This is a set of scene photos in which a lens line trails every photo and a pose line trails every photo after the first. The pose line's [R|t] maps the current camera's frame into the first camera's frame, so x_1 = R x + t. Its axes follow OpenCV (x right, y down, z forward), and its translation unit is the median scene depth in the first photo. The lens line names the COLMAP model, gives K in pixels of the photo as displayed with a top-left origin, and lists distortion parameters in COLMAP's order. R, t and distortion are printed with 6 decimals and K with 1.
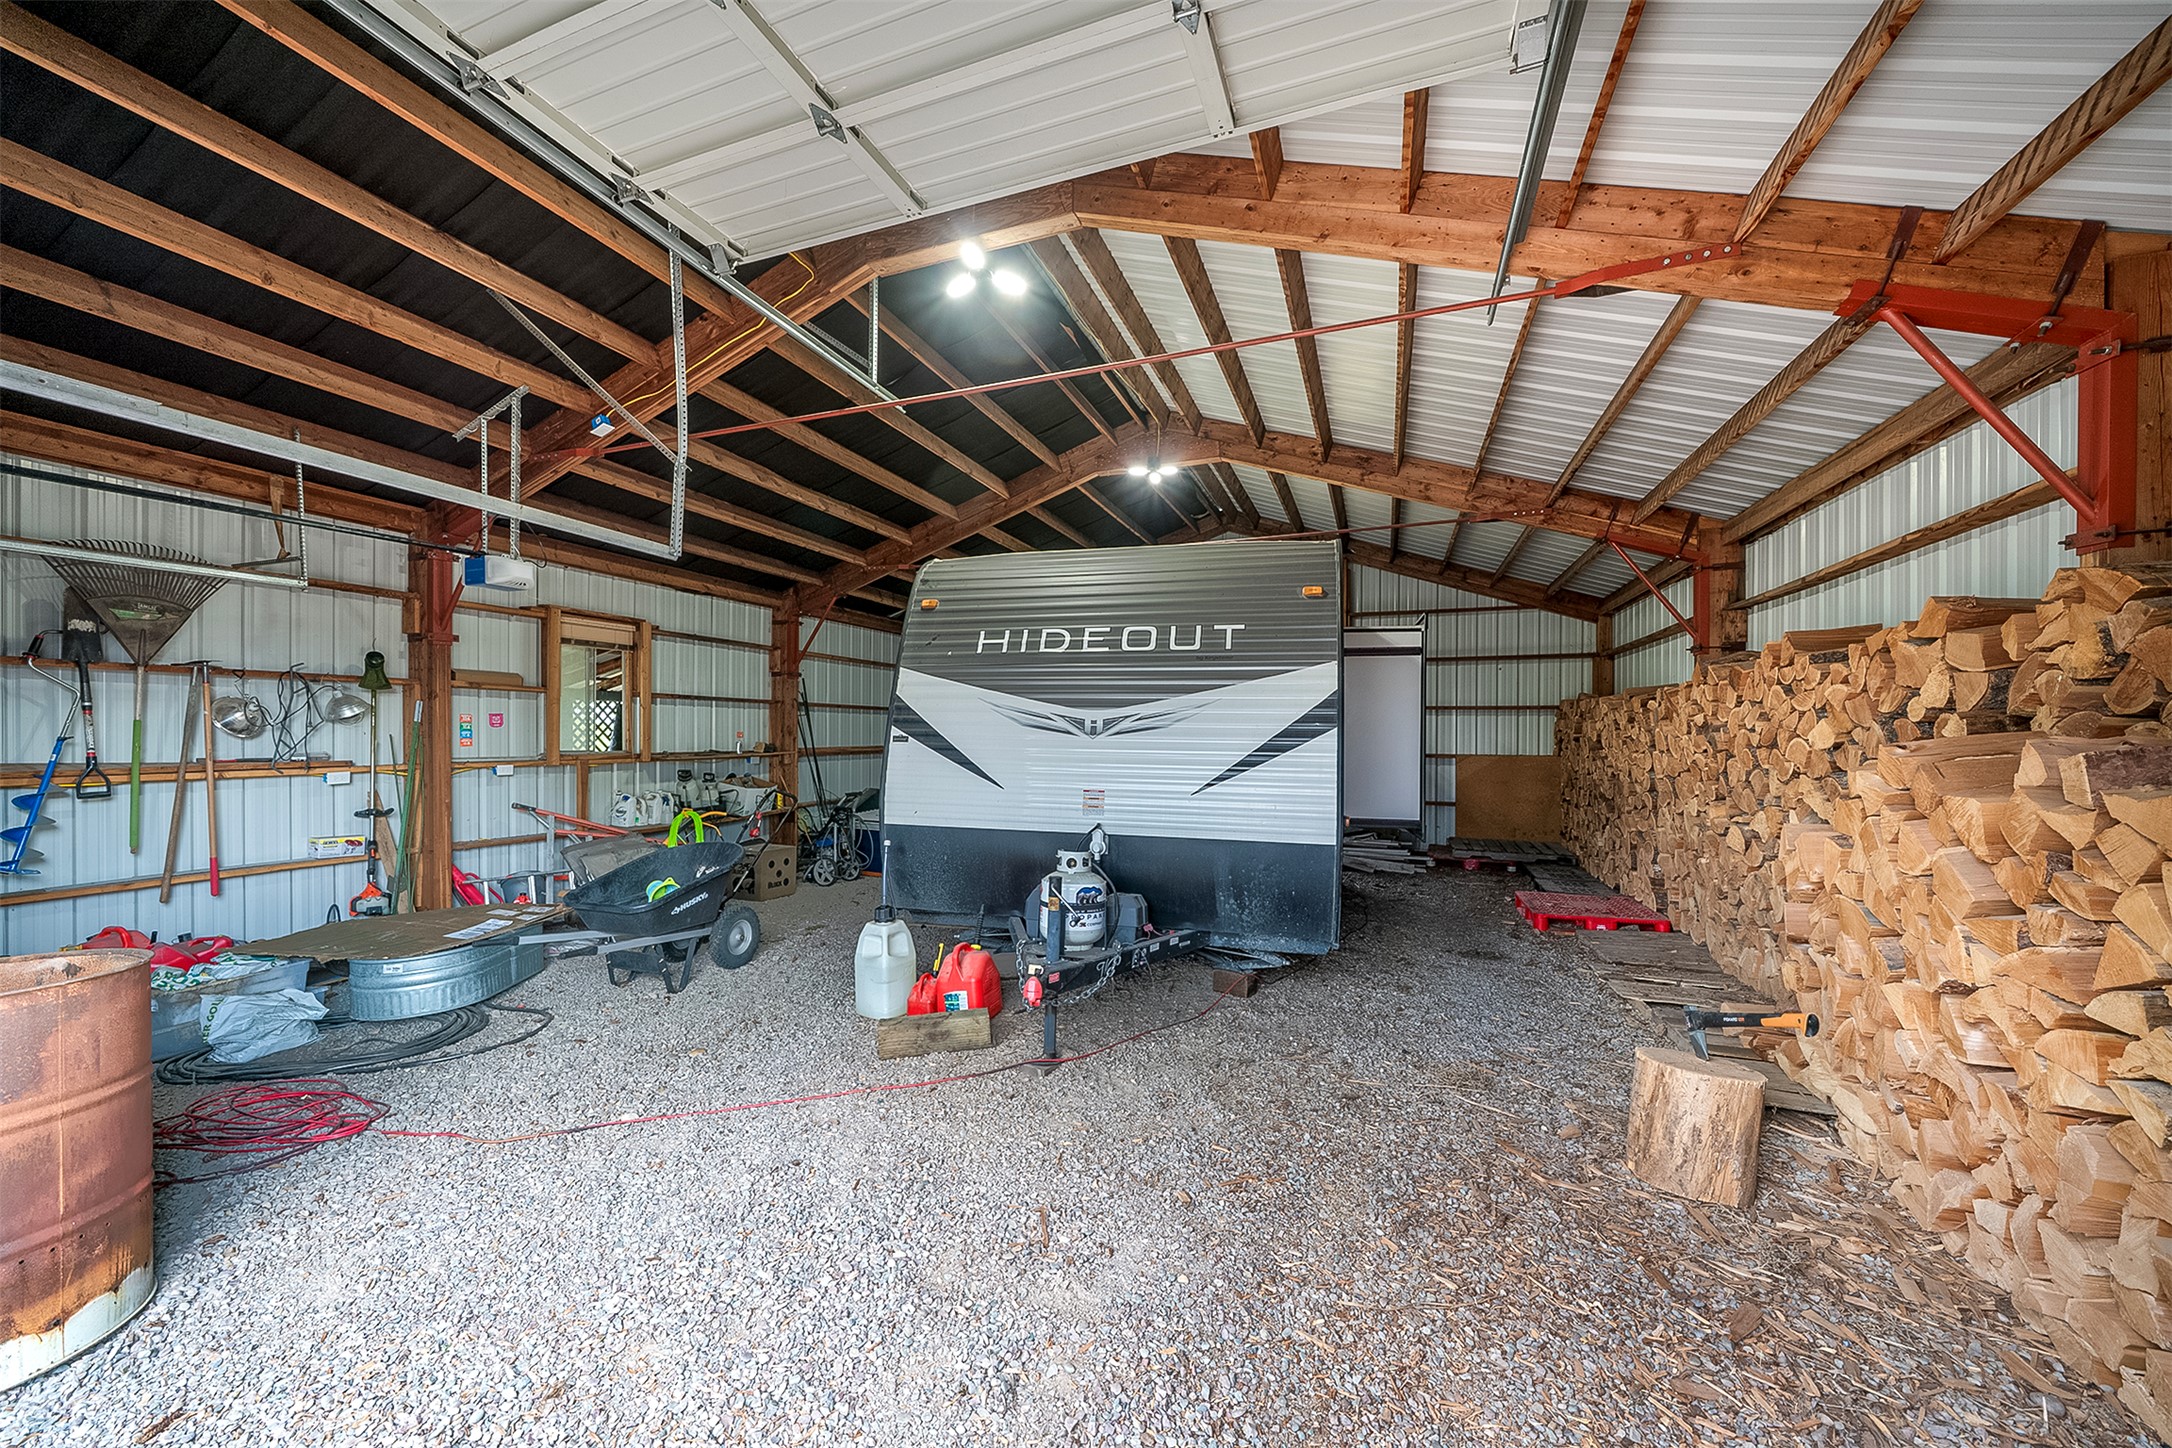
lens RADIAL K [[808.4, 0, 1079.7], [0, 808.4, 729.5], [0, 0, 1]] dist [-0.016439, -0.000105]
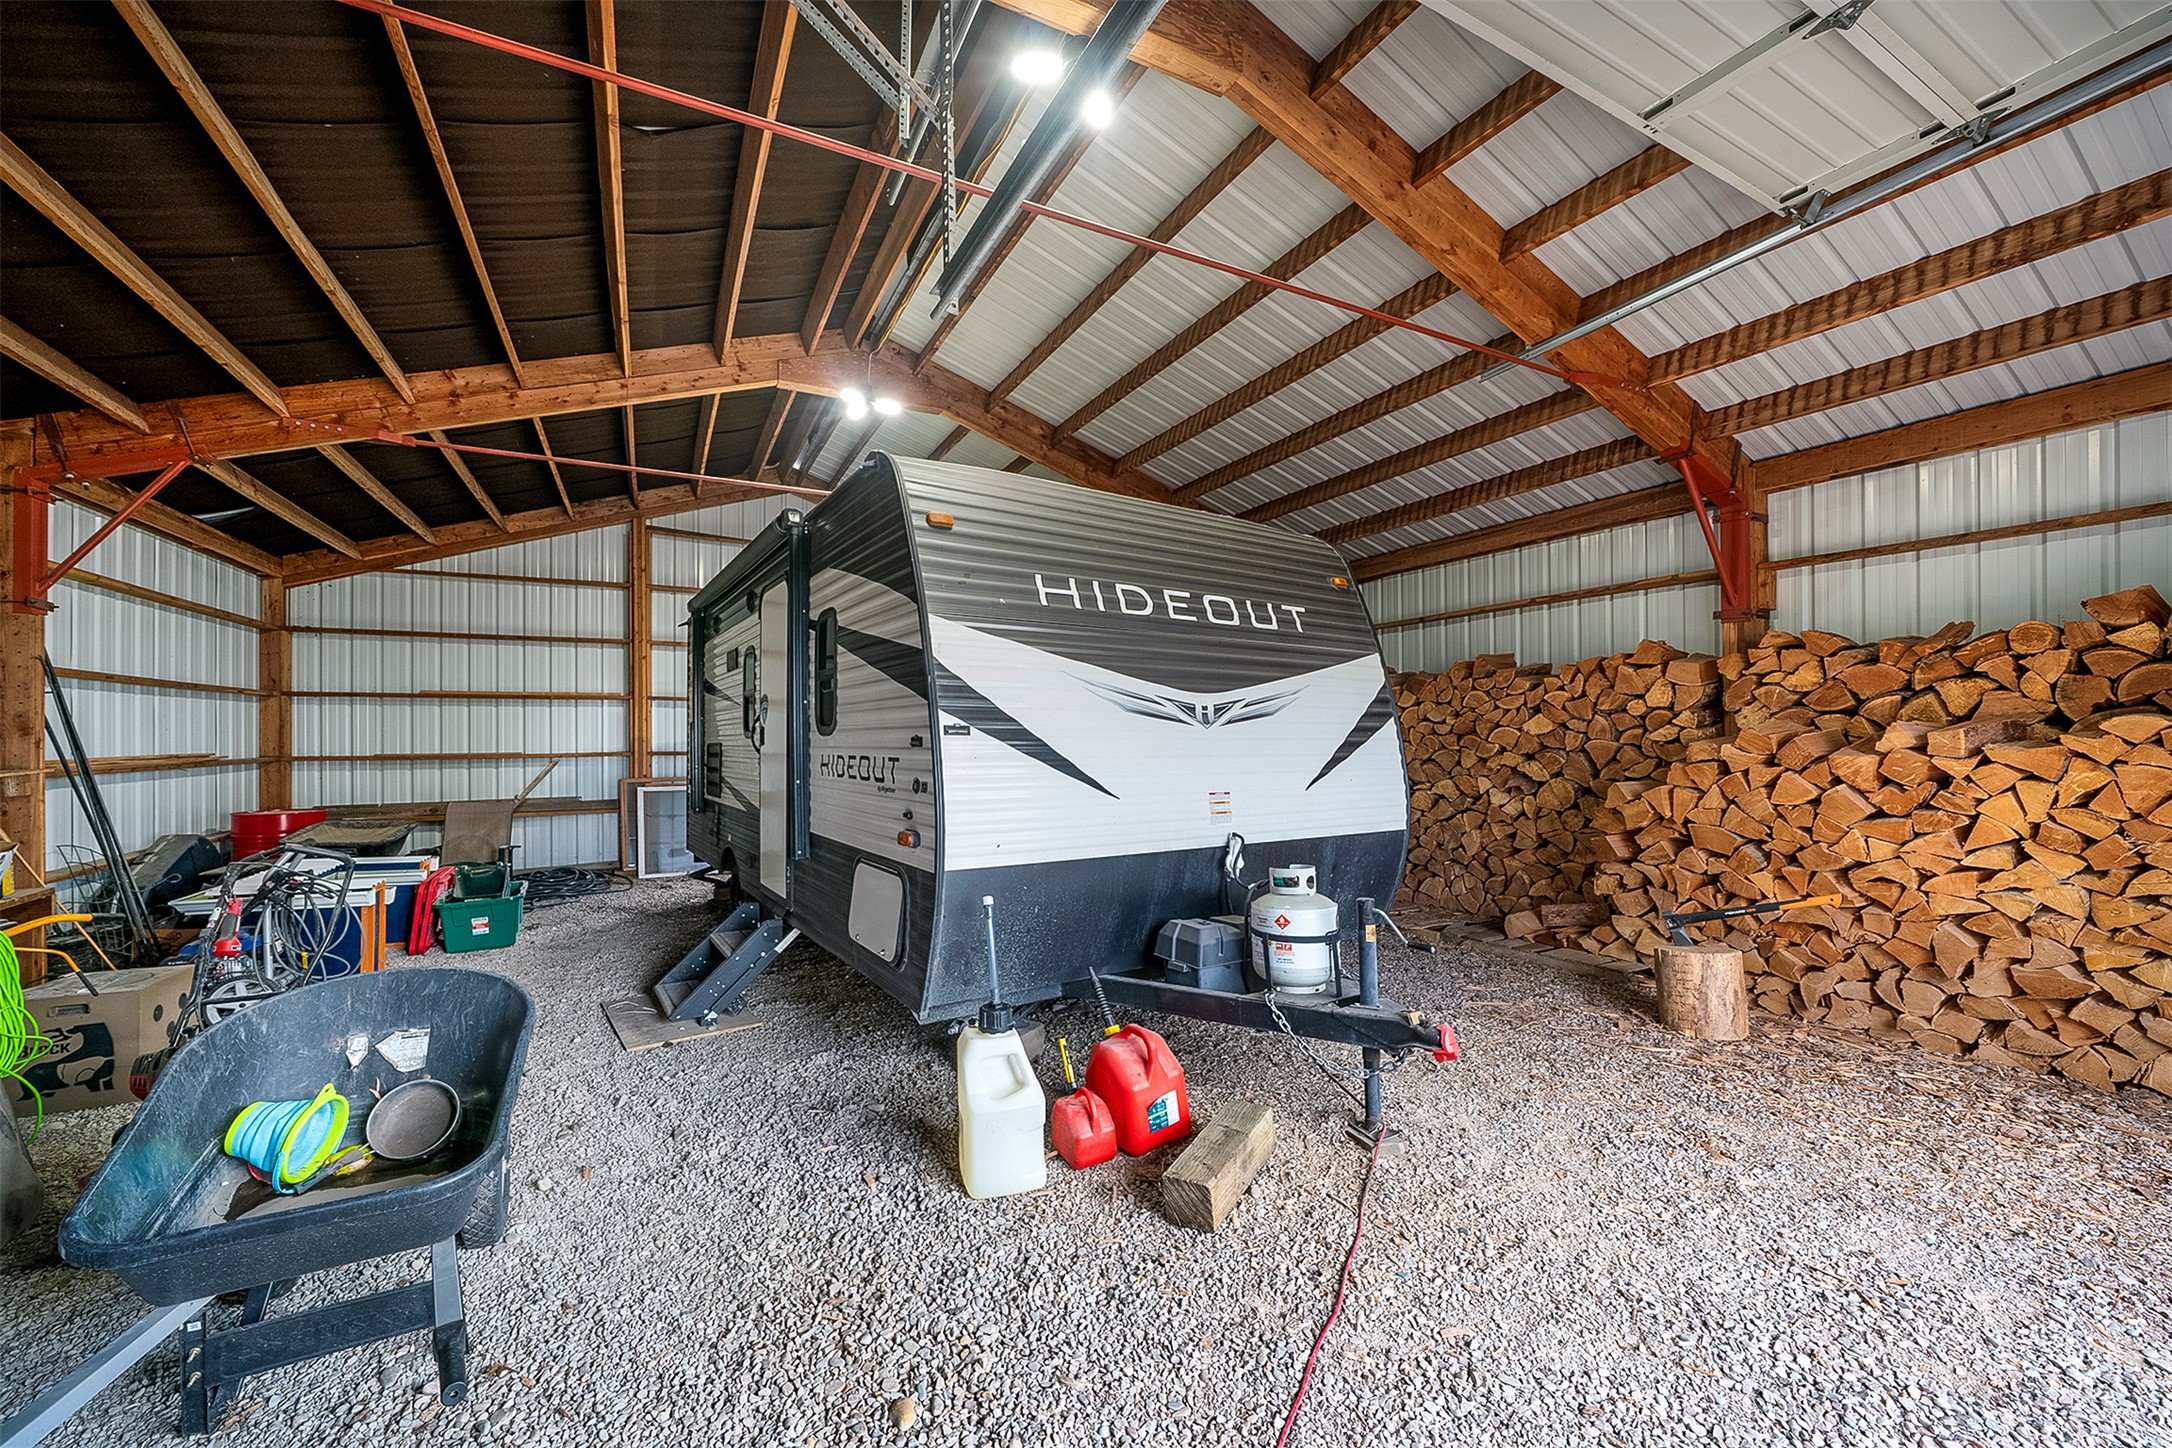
lens RADIAL K [[808.4, 0, 1082.1], [0, 808.4, 731.6], [0, 0, 1]] dist [-0.016439, -0.000105]
pose [[0.657203, -0.004962, 0.753697, -0.649137], [0.002326, 0.999987, 0.004555, 0.009936], [-0.753710, -0.001240, 0.657206, 0.547669]]
